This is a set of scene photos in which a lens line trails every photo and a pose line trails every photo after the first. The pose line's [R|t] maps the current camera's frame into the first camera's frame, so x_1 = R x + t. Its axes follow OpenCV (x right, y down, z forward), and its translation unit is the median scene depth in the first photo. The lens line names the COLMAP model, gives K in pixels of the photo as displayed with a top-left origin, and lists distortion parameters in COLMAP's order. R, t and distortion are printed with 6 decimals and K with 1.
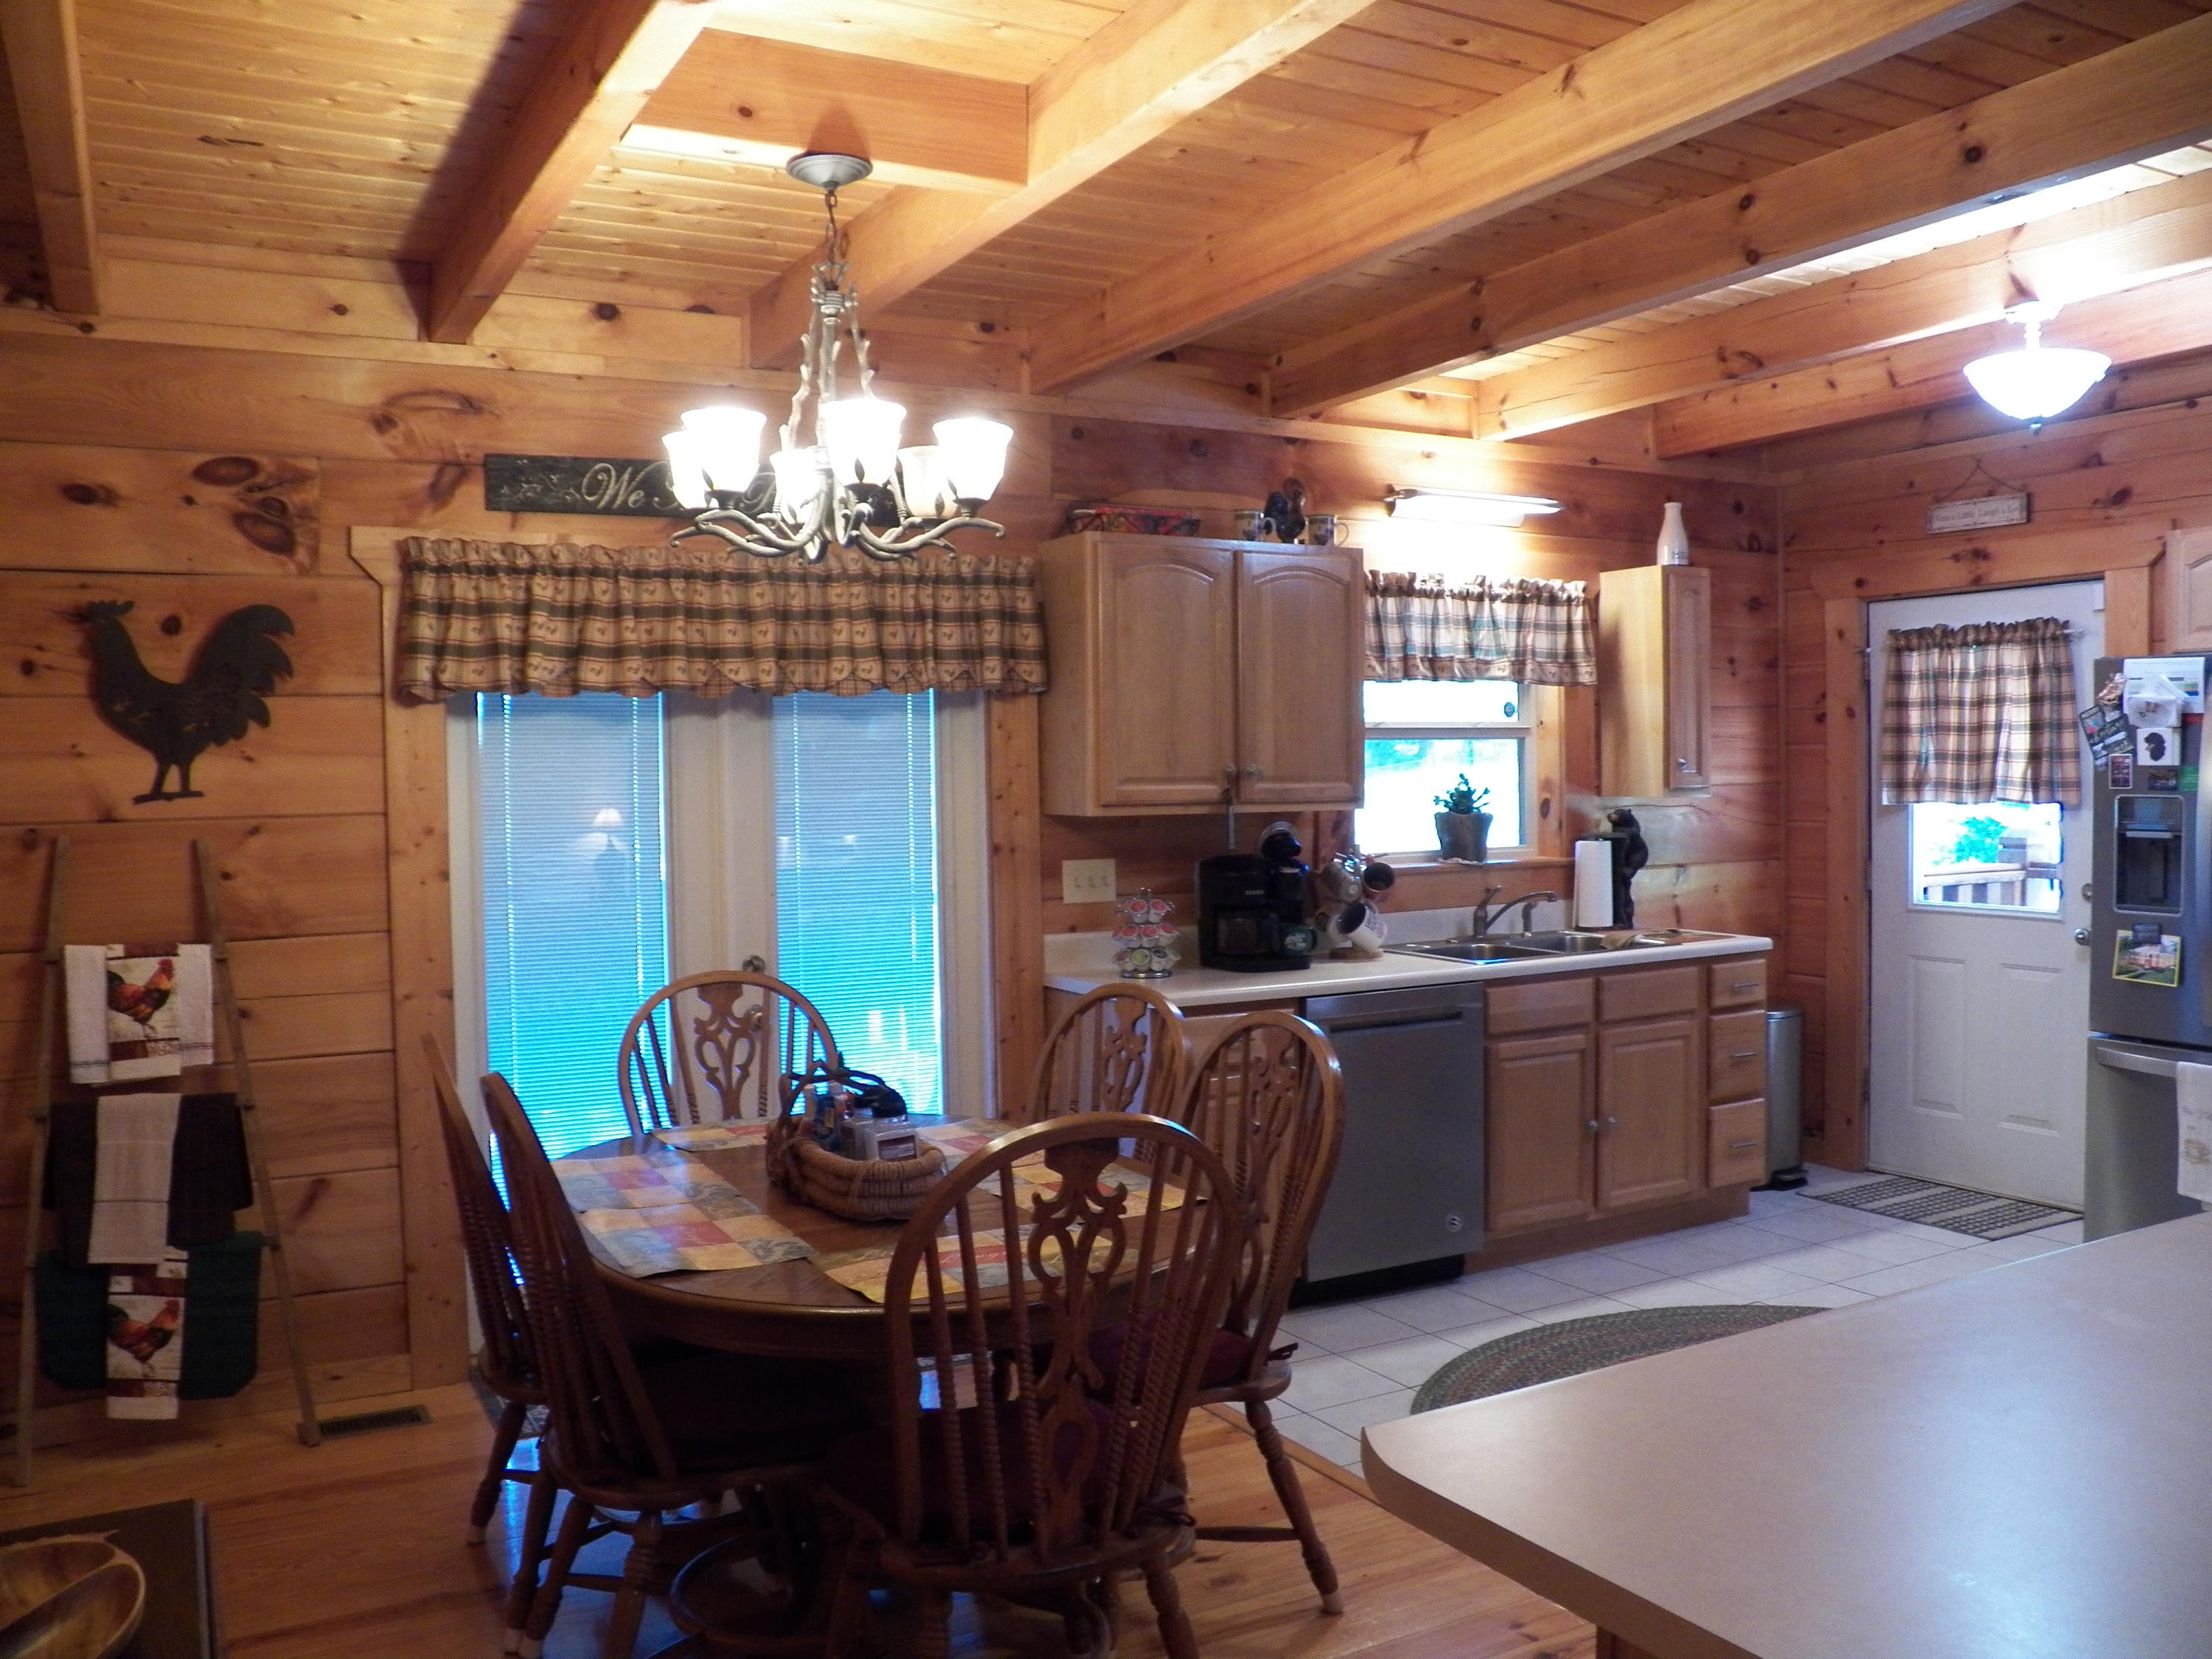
lens RADIAL K [[1811.8, 0, 1103.3], [0, 1811.8, 827.5], [0, 0, 1]] dist [-0.143448, 0.097455]
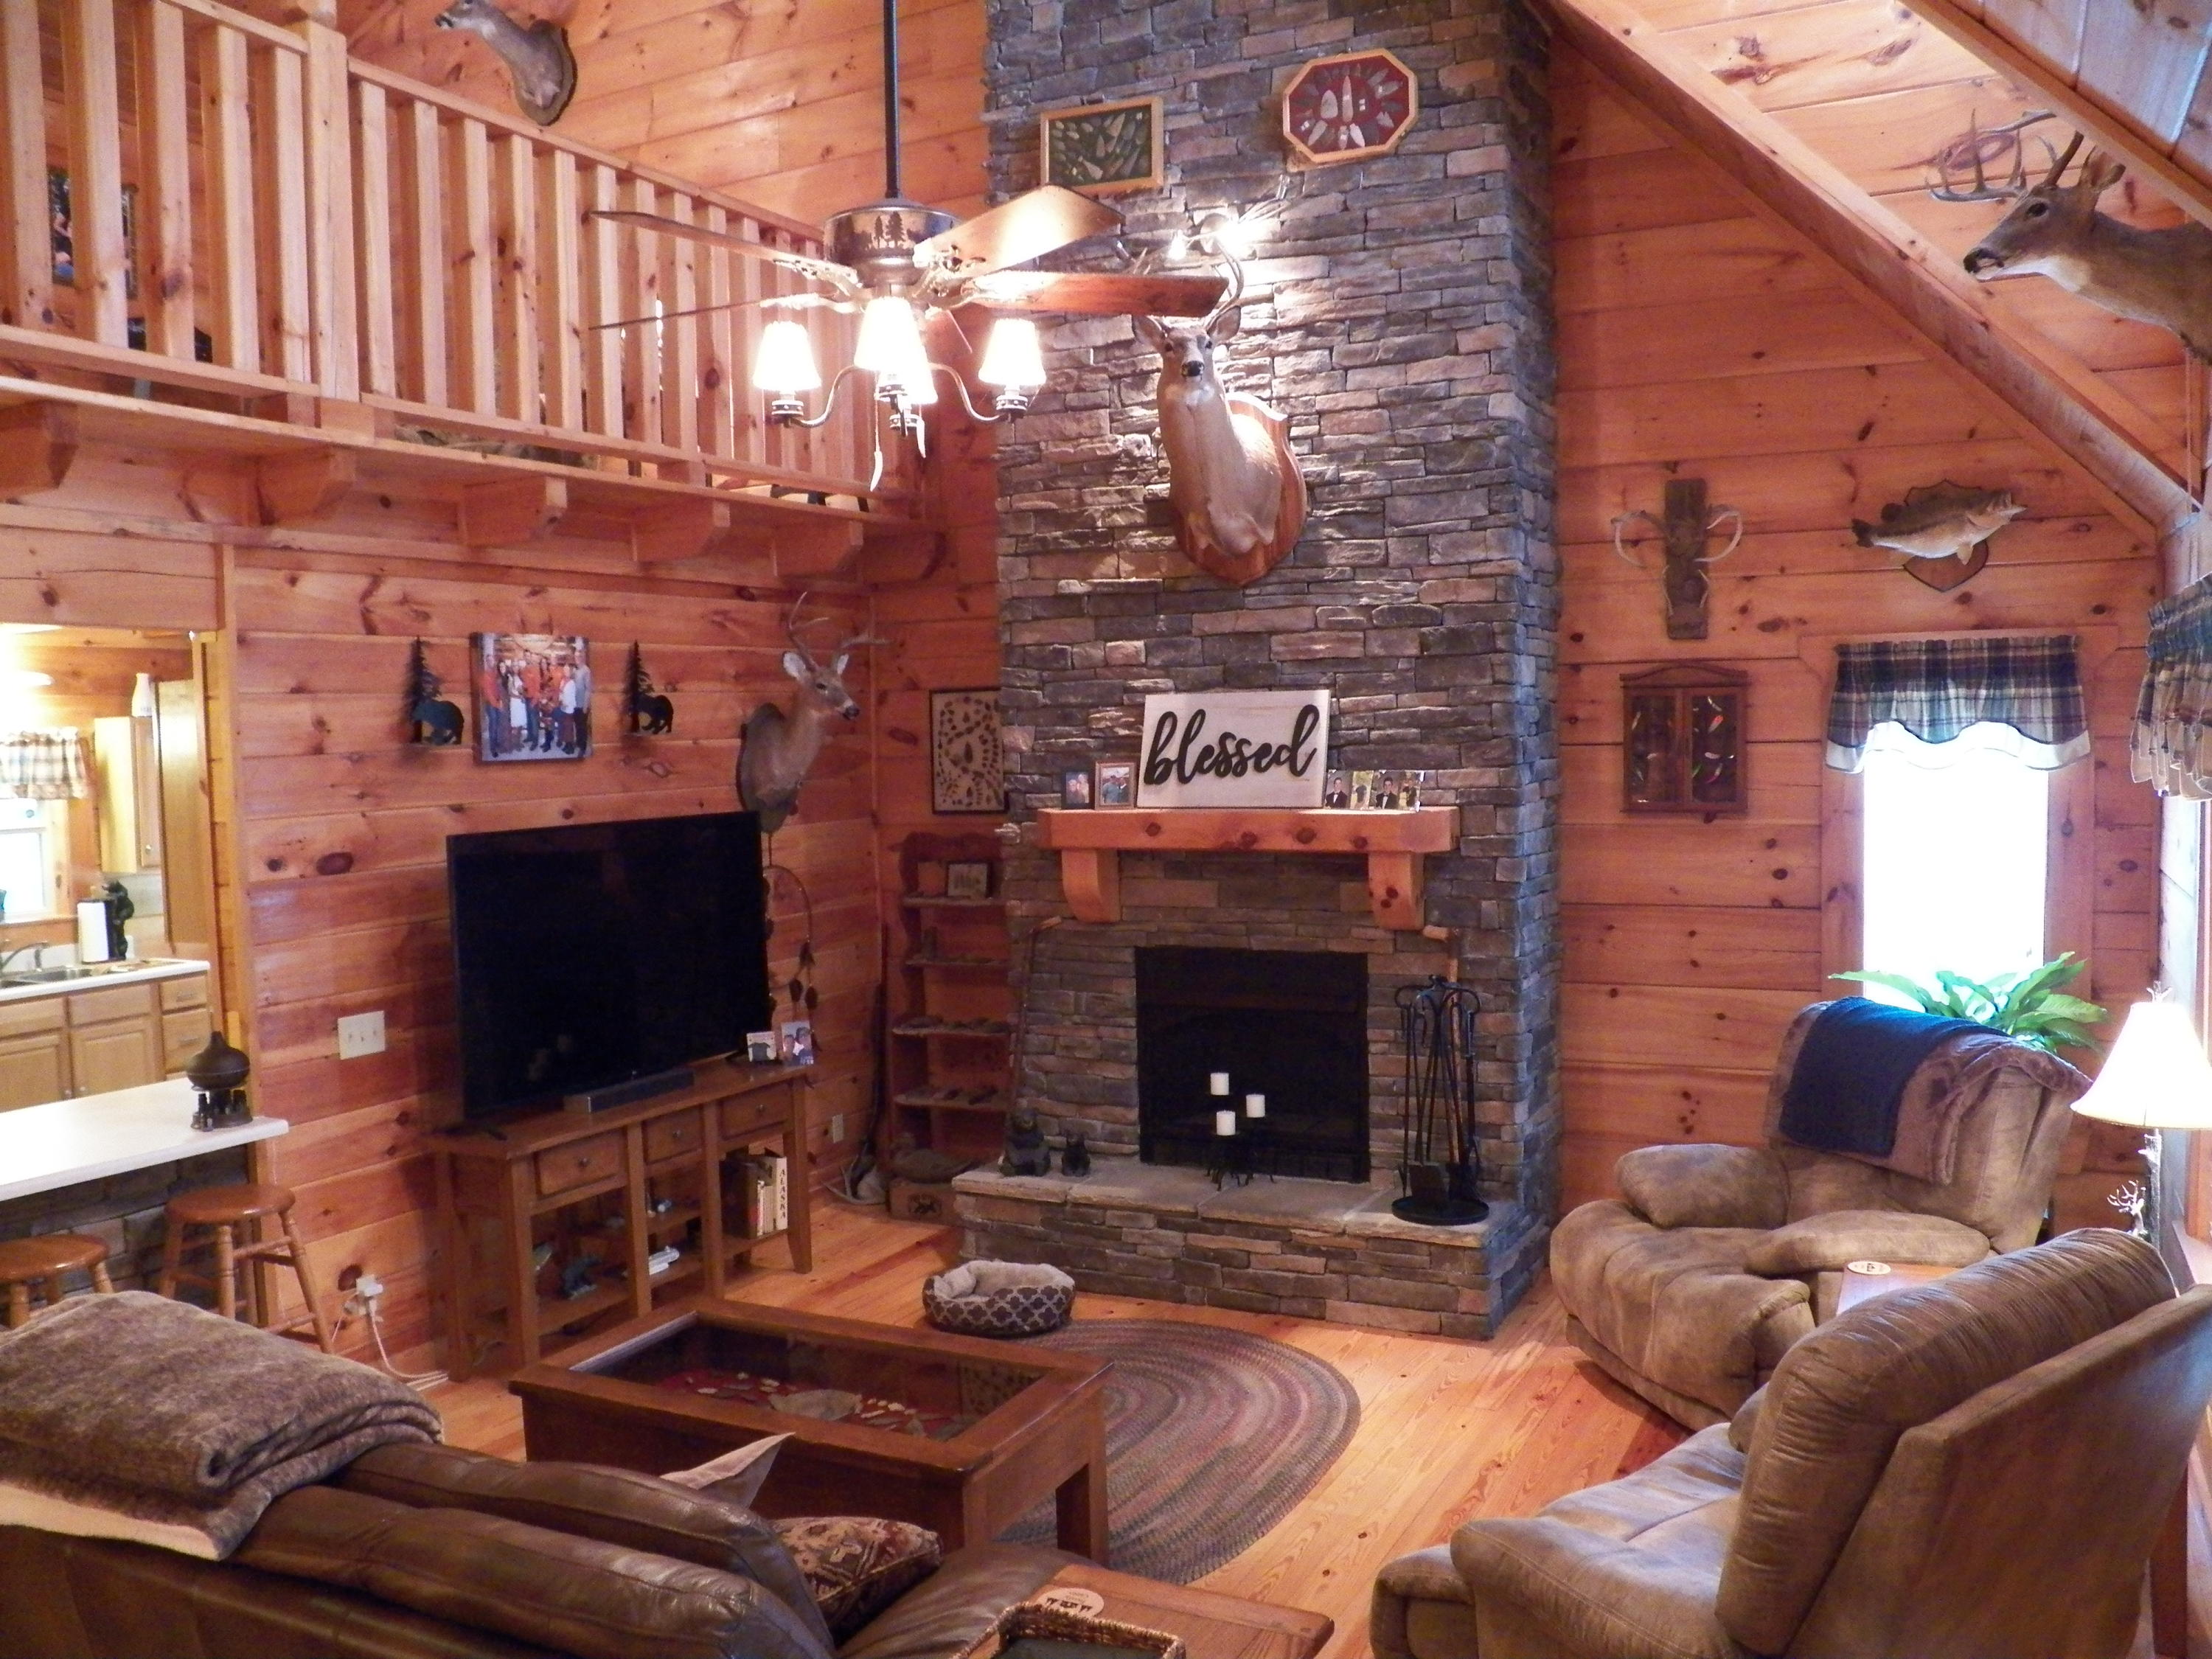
lens RADIAL K [[1811.8, 0, 1102.3], [0, 1811.8, 838.3], [0, 0, 1]] dist [-0.143448, 0.097455]
pose [[0.825827, -0.038129, 0.562633, 0.158236], [0.029183, 0.999264, 0.024885, -0.058361], [-0.563168, -0.004131, 0.826332, -0.672546]]
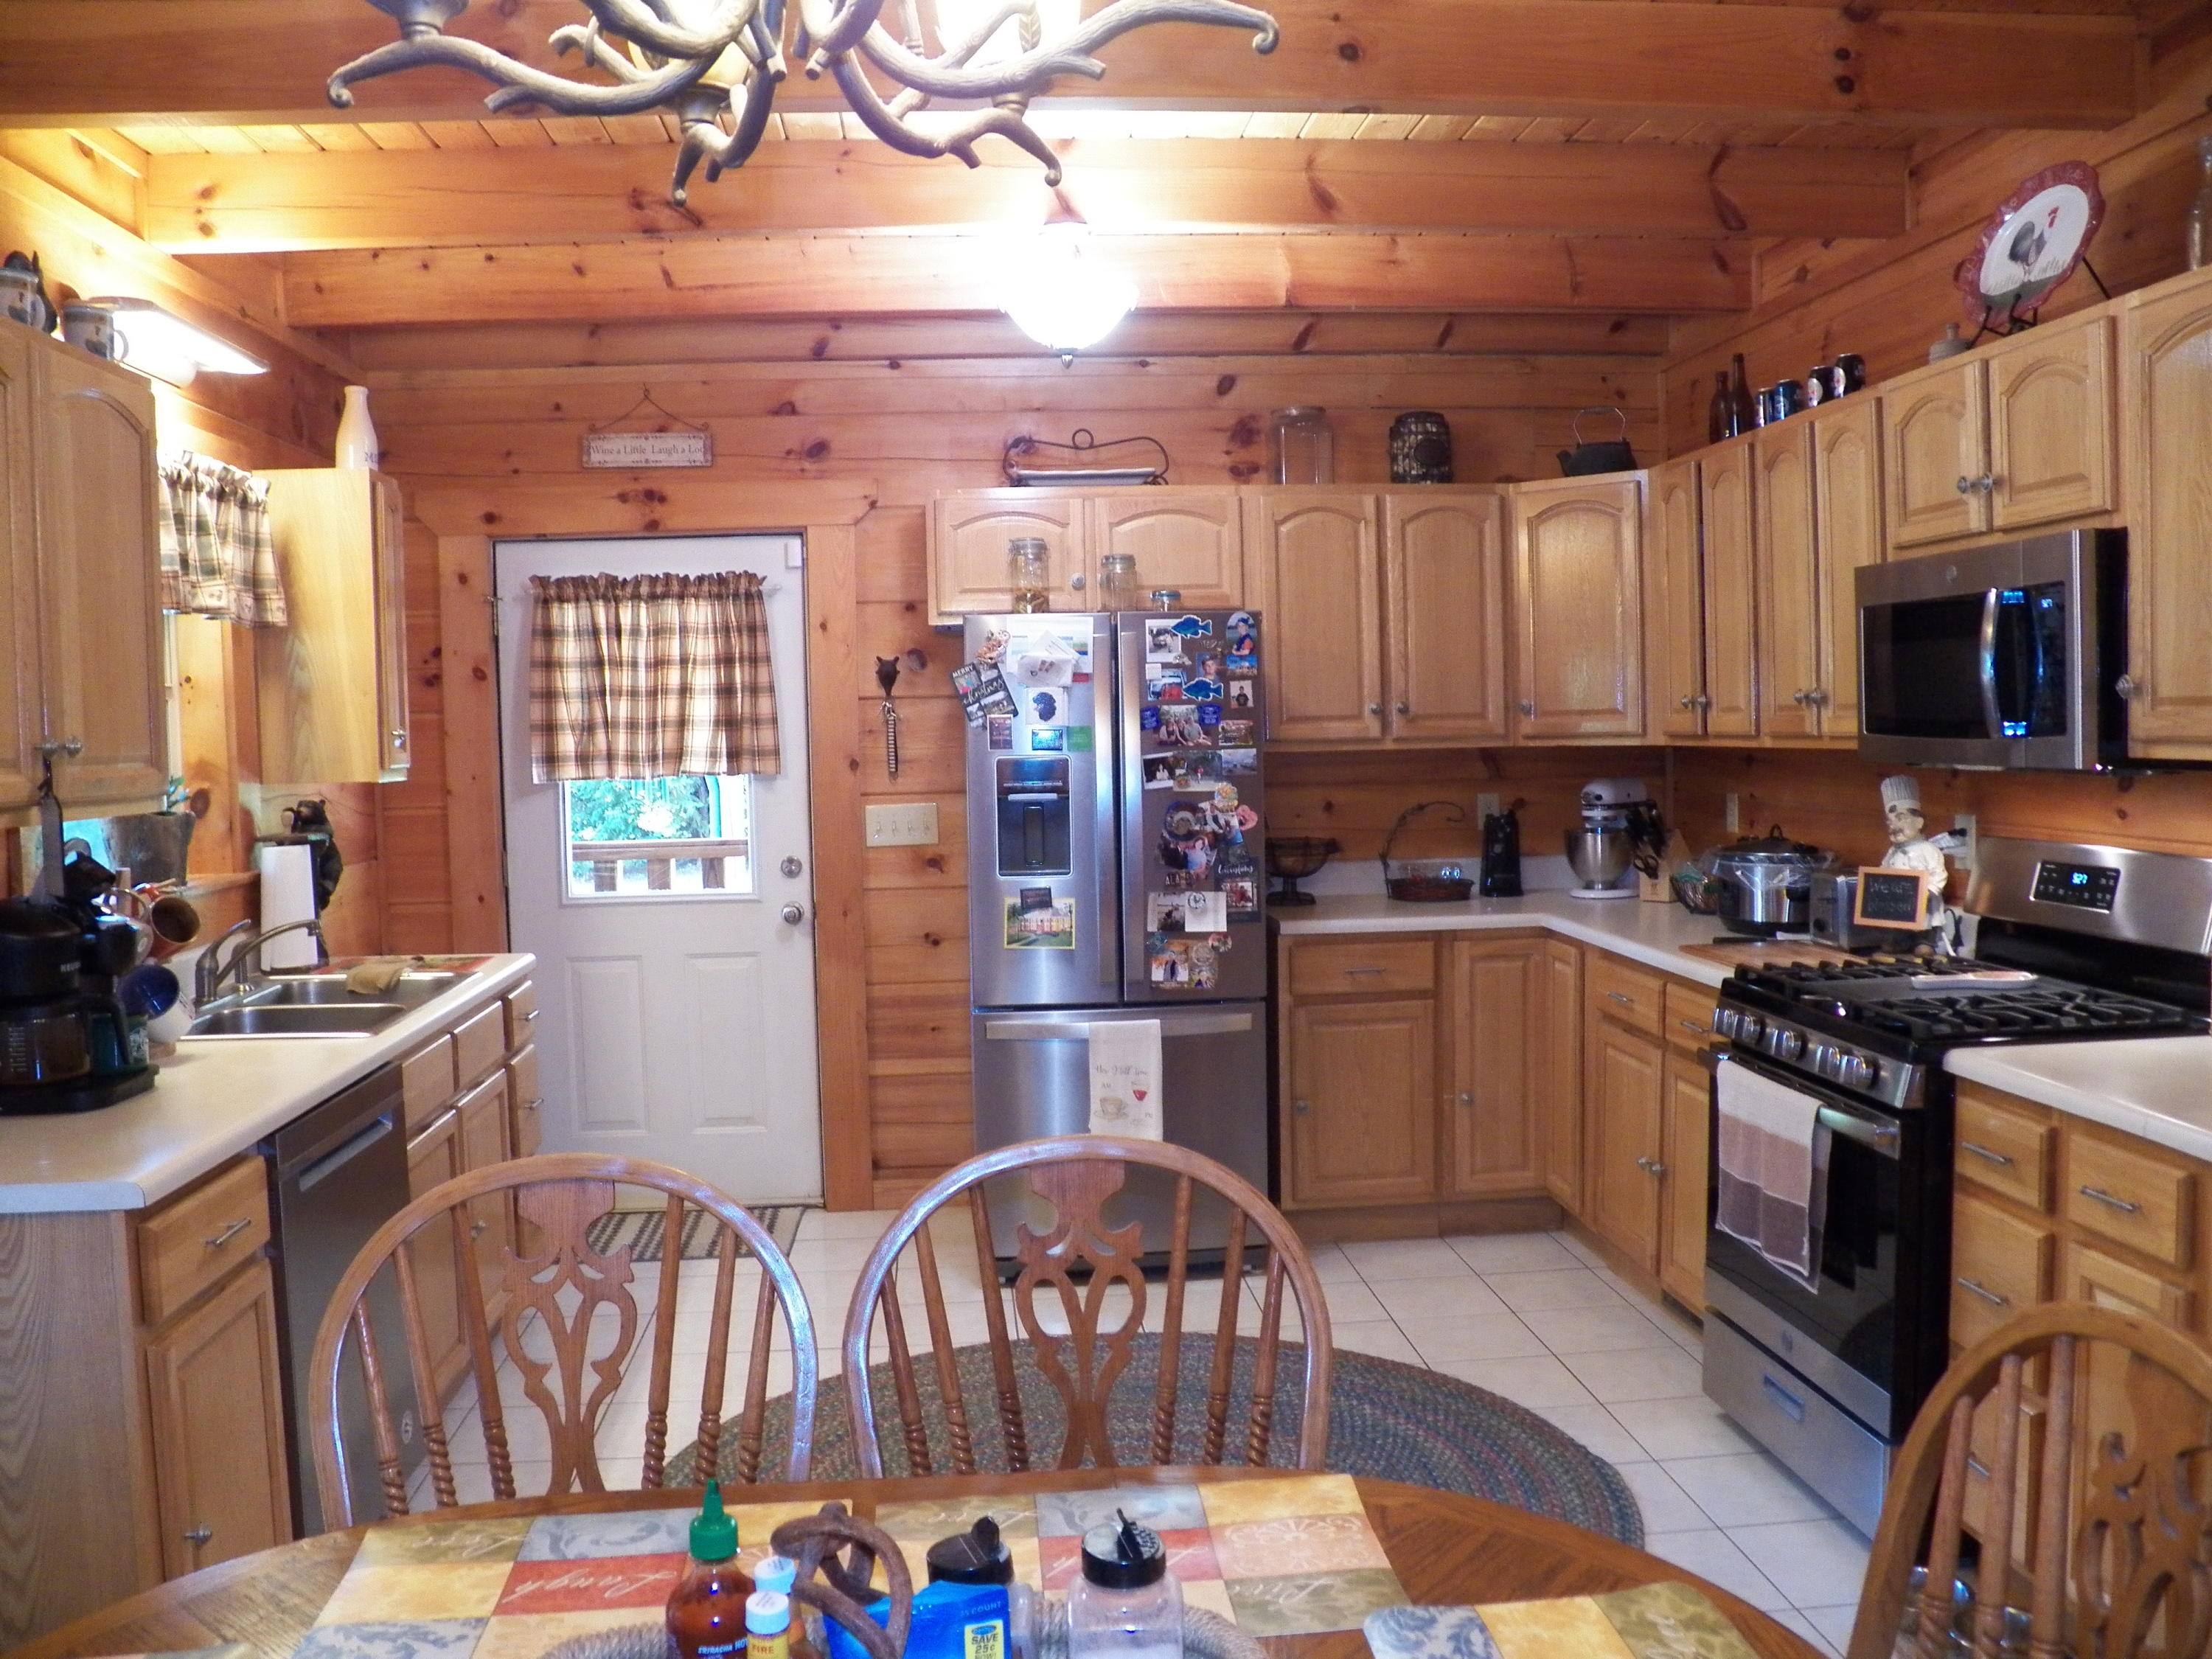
lens RADIAL K [[1811.8, 0, 1107.4], [0, 1811.8, 834.1], [0, 0, 1]] dist [-0.143448, 0.097455]
pose [[0.401096, -0.052109, 0.914553, -0.242099], [0.045308, 0.998287, 0.037009, -0.008468], [-0.914915, 0.026593, 0.402770, 0.429000]]
